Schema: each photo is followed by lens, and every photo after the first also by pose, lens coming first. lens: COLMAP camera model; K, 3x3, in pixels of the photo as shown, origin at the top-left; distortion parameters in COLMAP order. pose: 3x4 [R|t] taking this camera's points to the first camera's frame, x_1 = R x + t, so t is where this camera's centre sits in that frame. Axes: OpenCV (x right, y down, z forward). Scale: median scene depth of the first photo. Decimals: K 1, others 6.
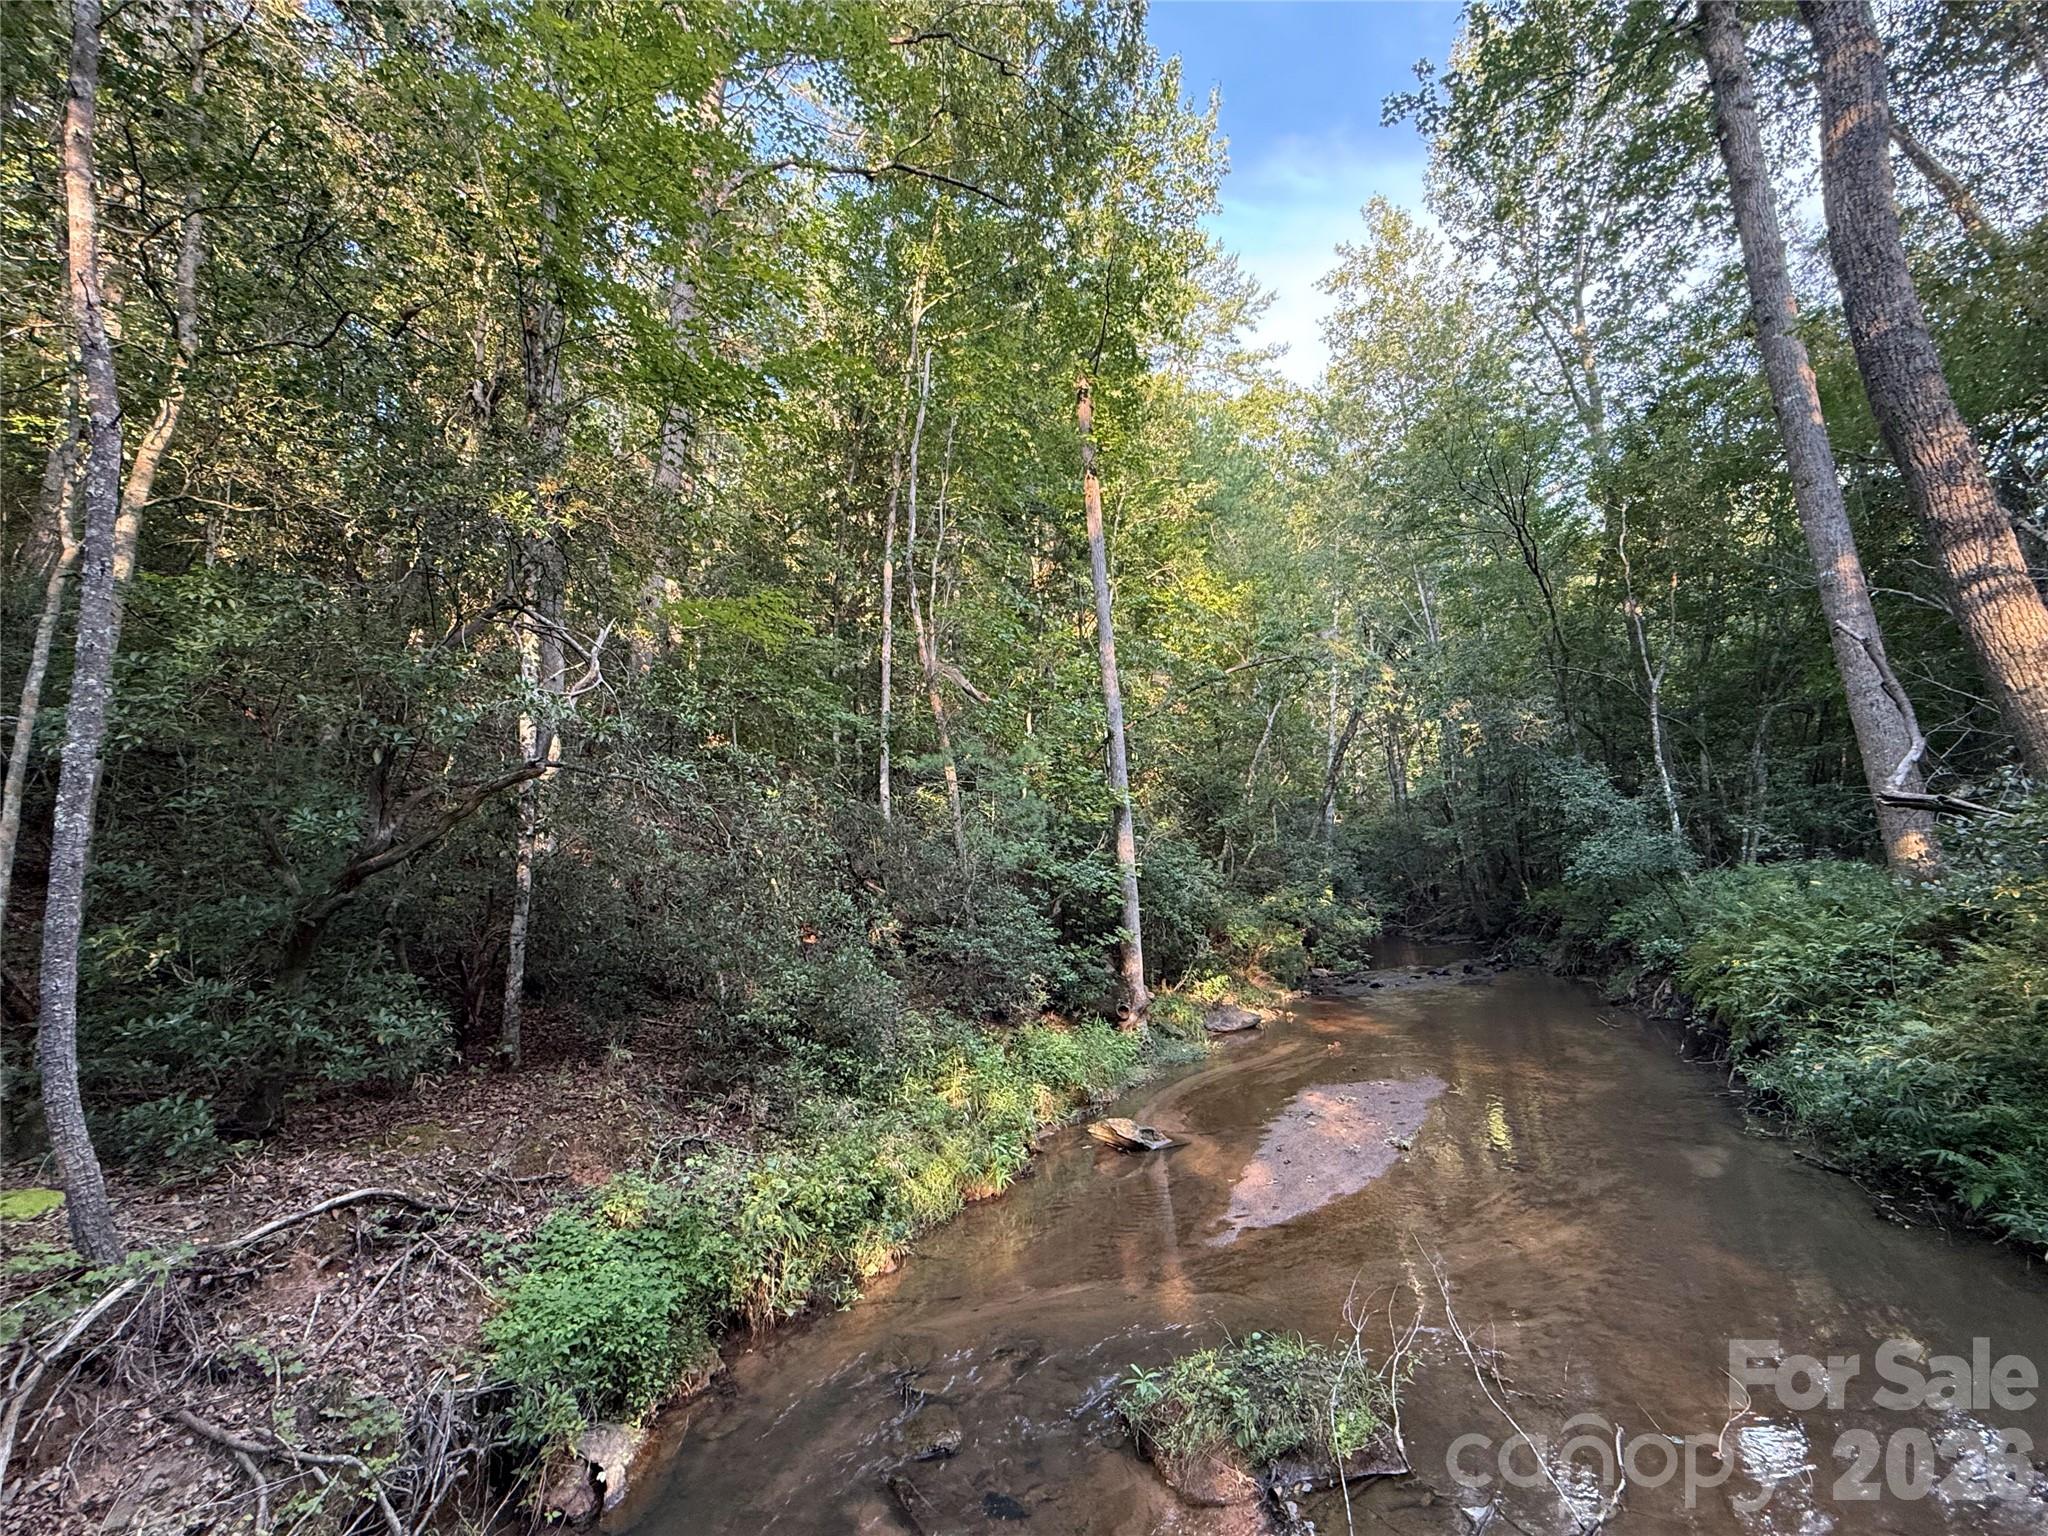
lens RADIAL K [[904.0, 0, 1016.8], [0, 904.0, 764.1], [0, 0, 1]] dist [-0.002582, 0.000544]
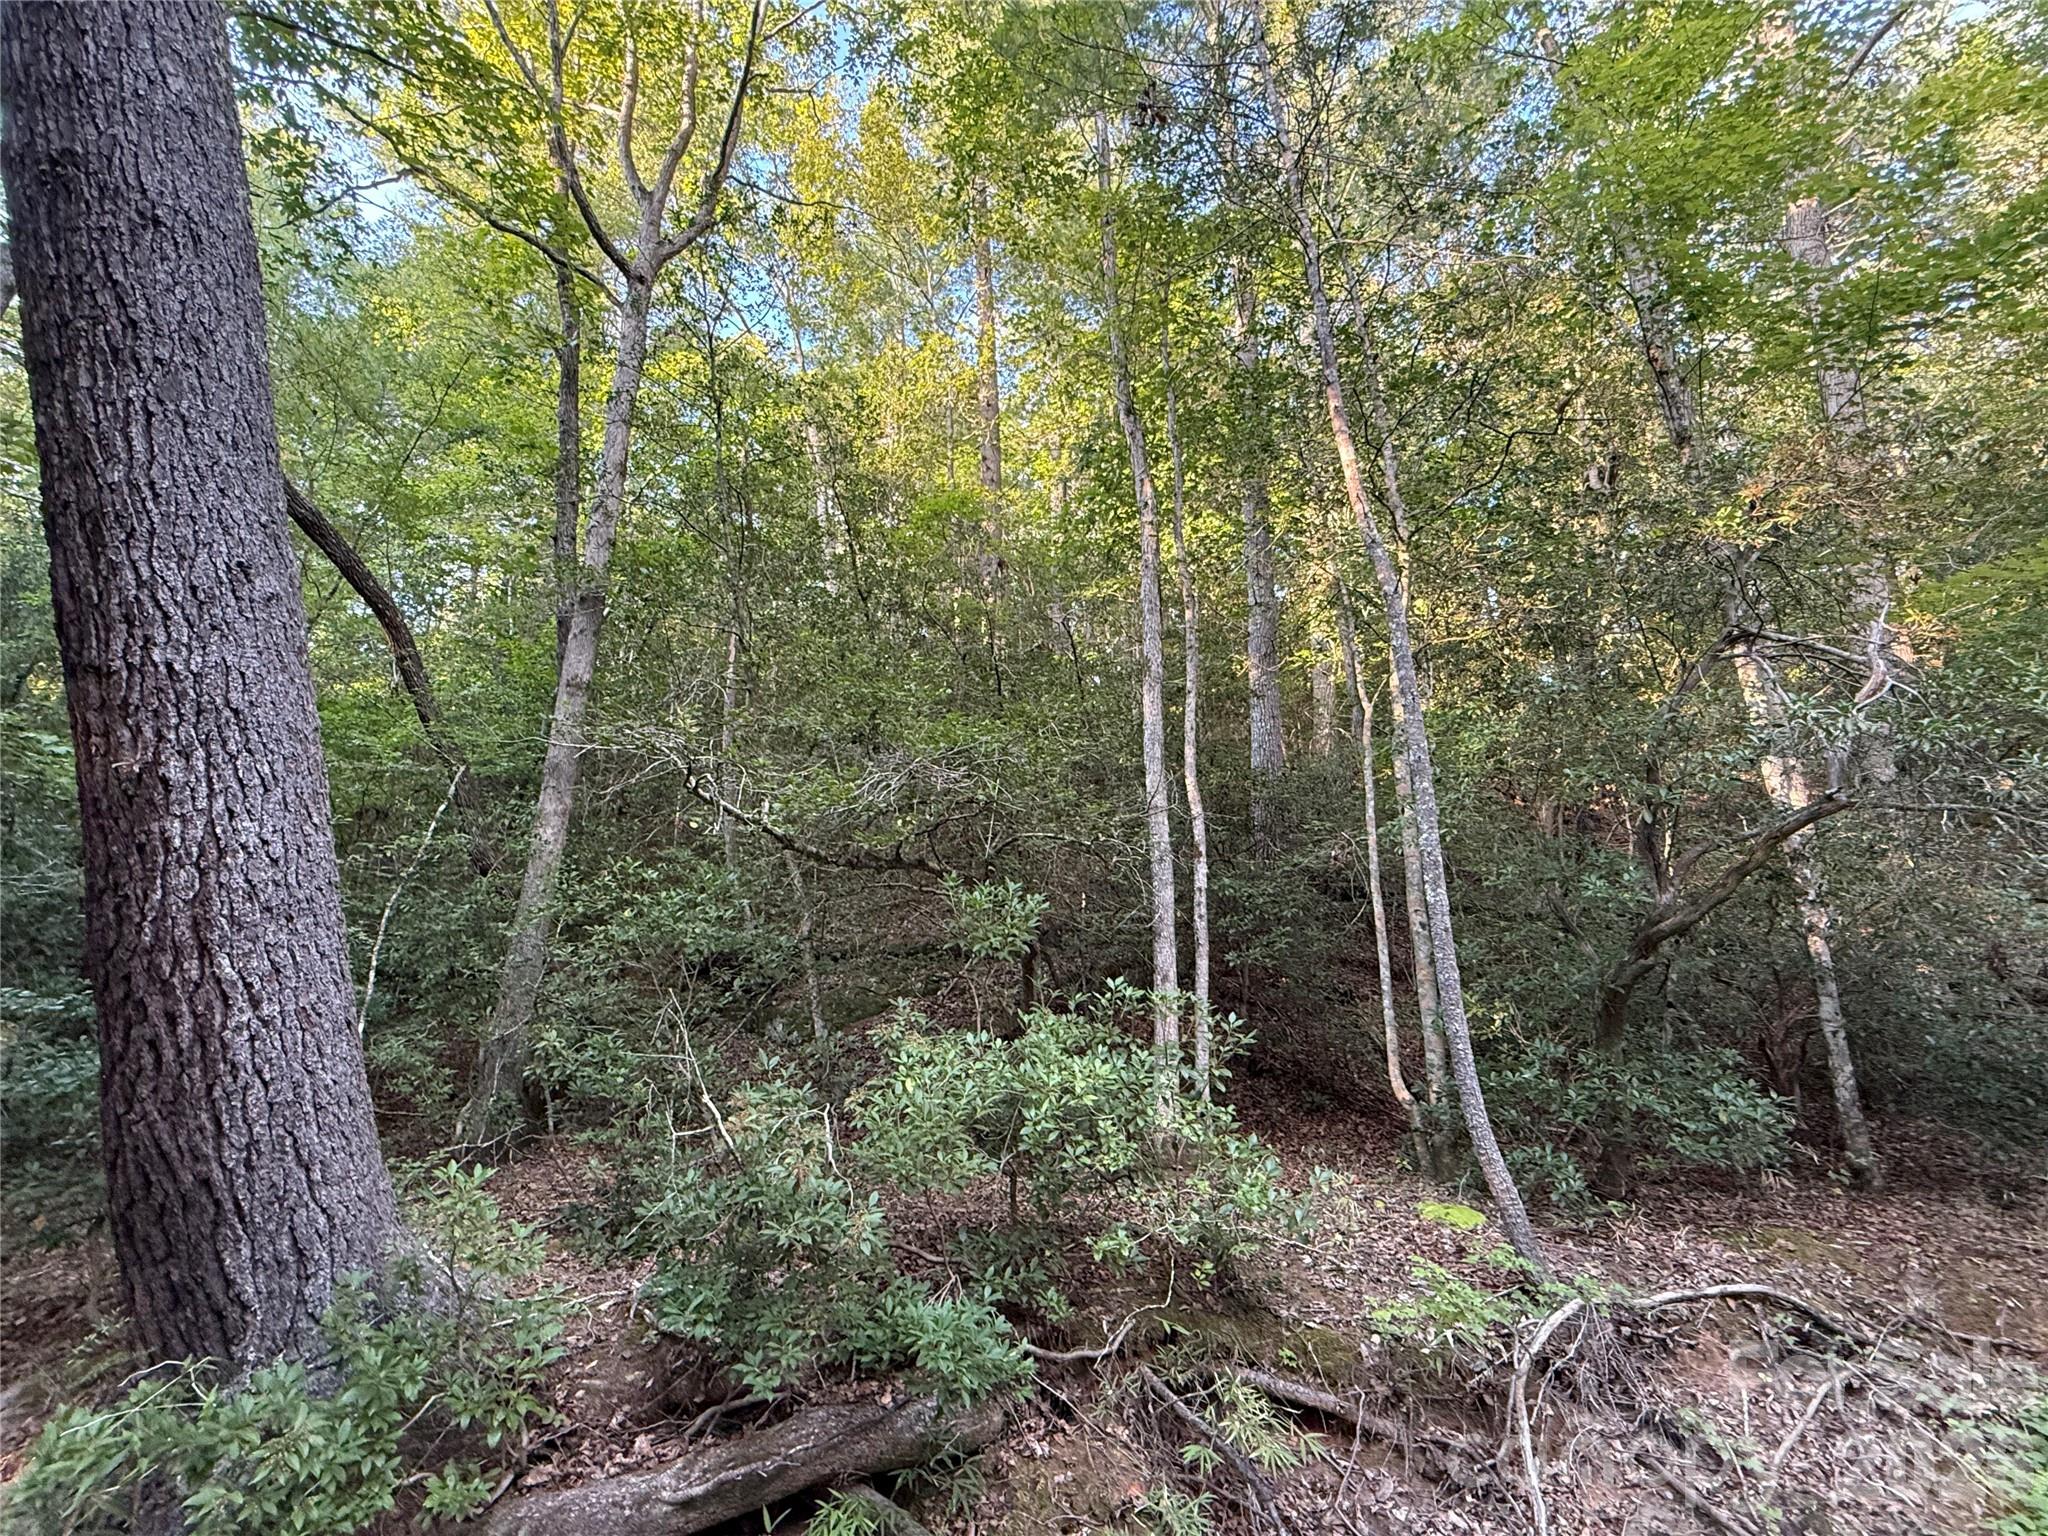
lens RADIAL K [[904.0, 0, 1025.6], [0, 904.0, 762.7], [0, 0, 1]] dist [-0.002582, 0.000544]
pose [[0.406337, -0.227096, -0.885052, -0.071138], [0.119221, 0.973518, -0.195060, 0.035266], [0.905912, -0.026256, 0.422651, -0.027886]]
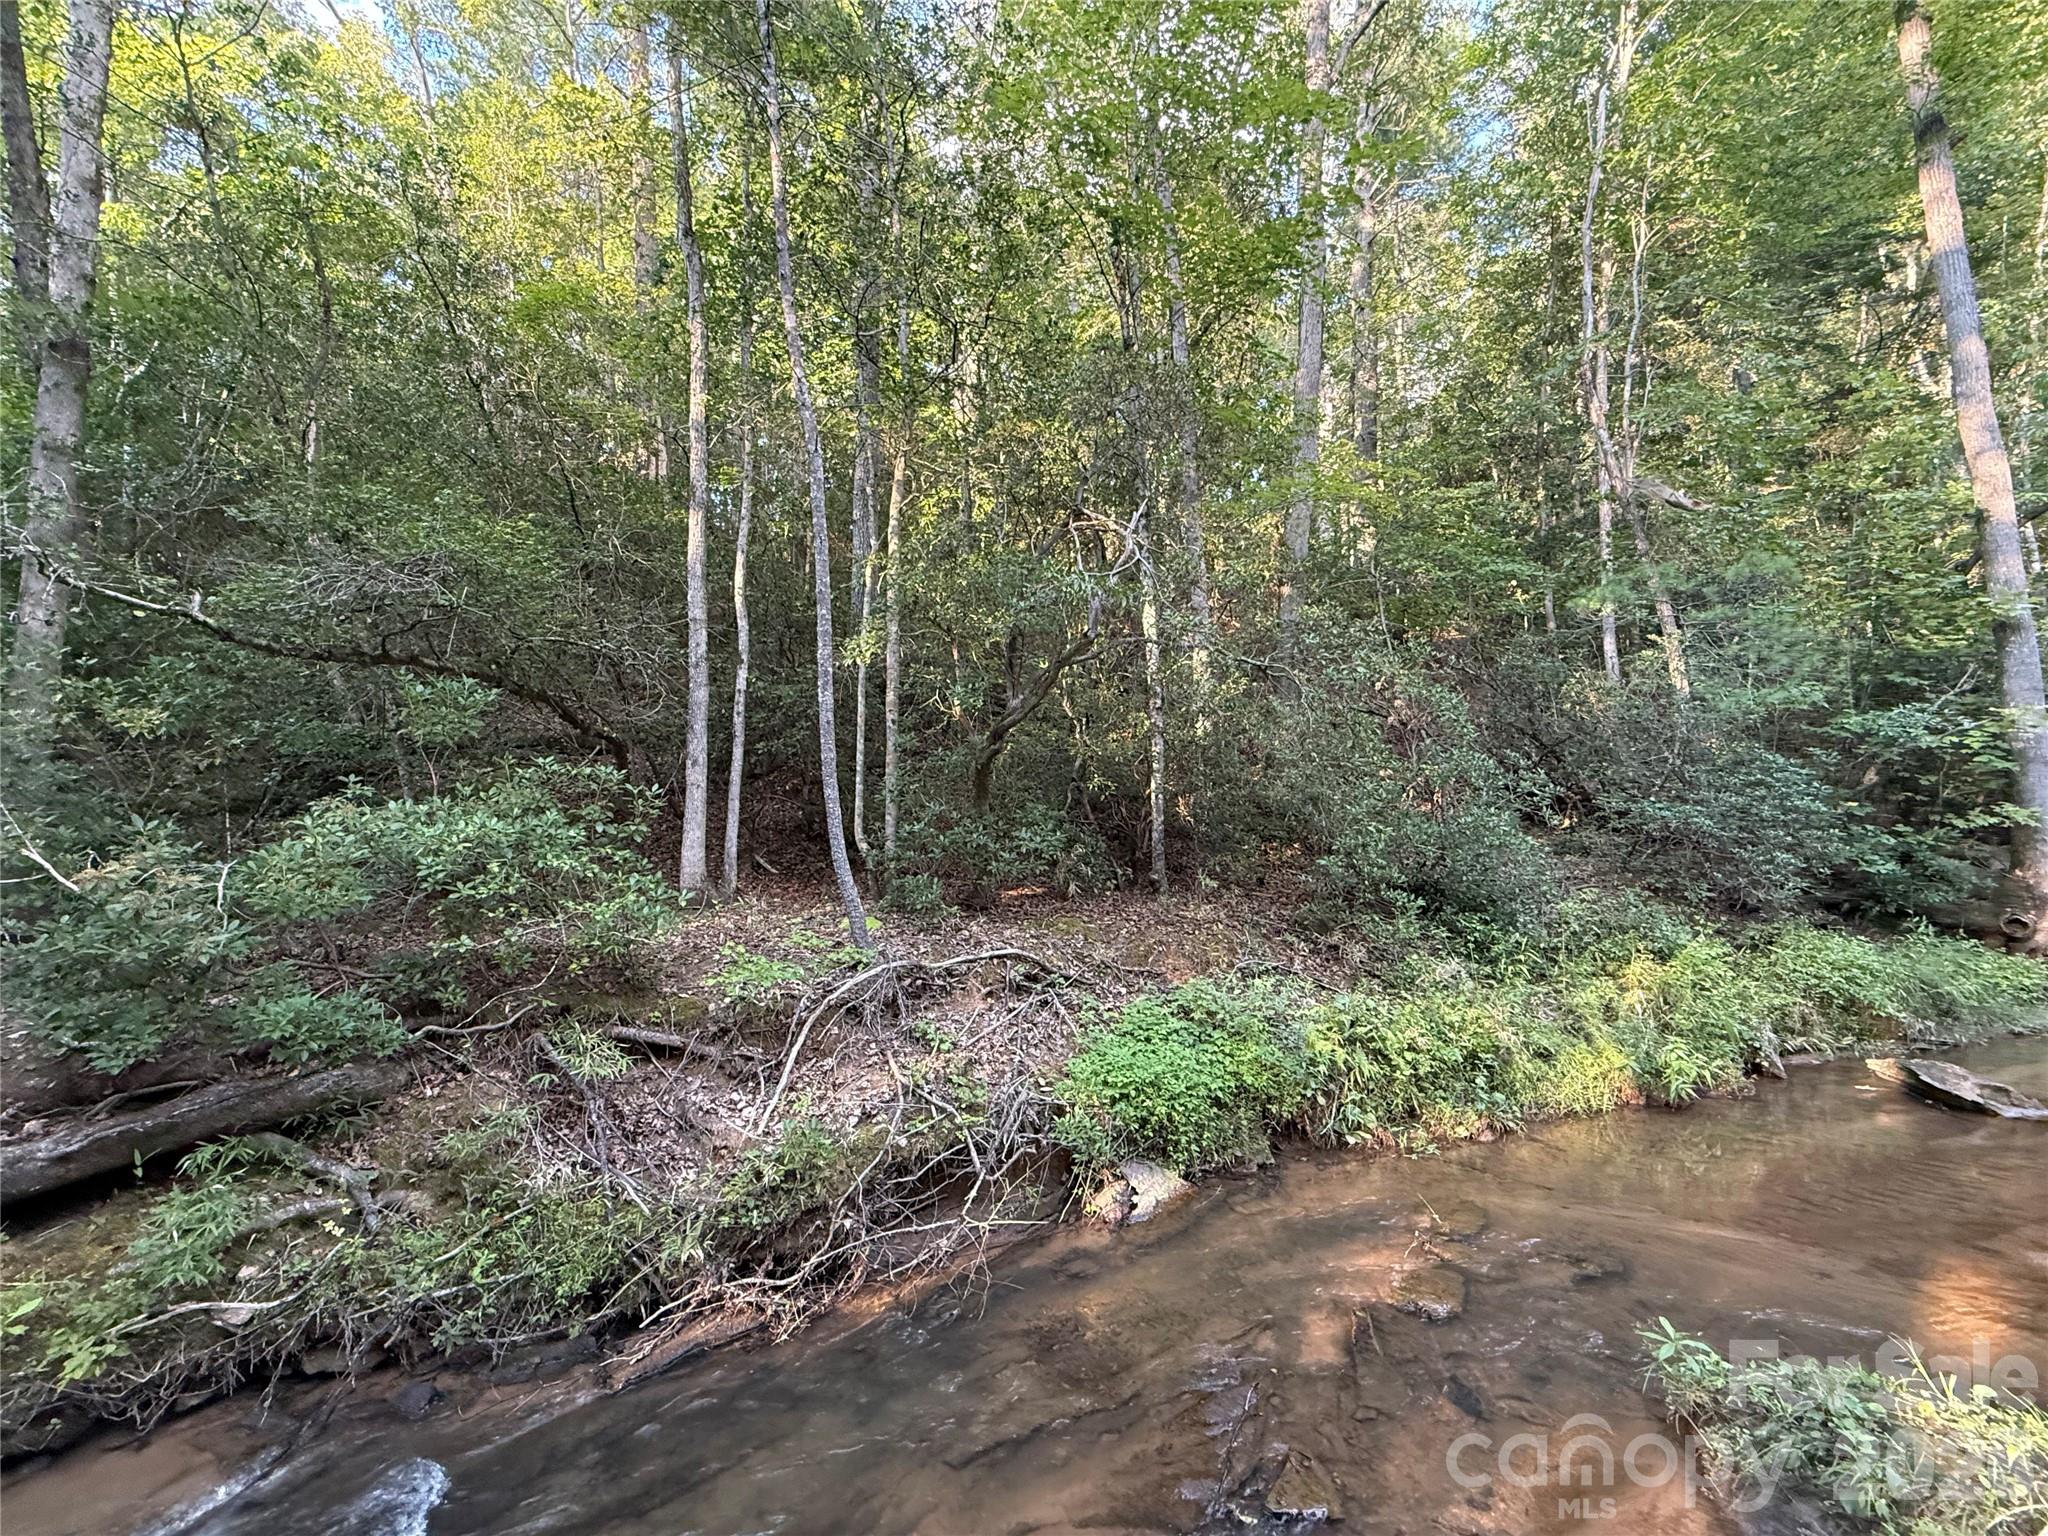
lens RADIAL K [[813.4, 0, 1021.1], [0, 813.4, 764.3], [0, 0, 1]] dist [0.000320, -0.000314]
pose [[0.662573, -0.026831, -0.748517, 0.182635], [0.109384, 0.992110, 0.061263, 0.078040], [0.740967, -0.122467, 0.660280, 0.149301]]
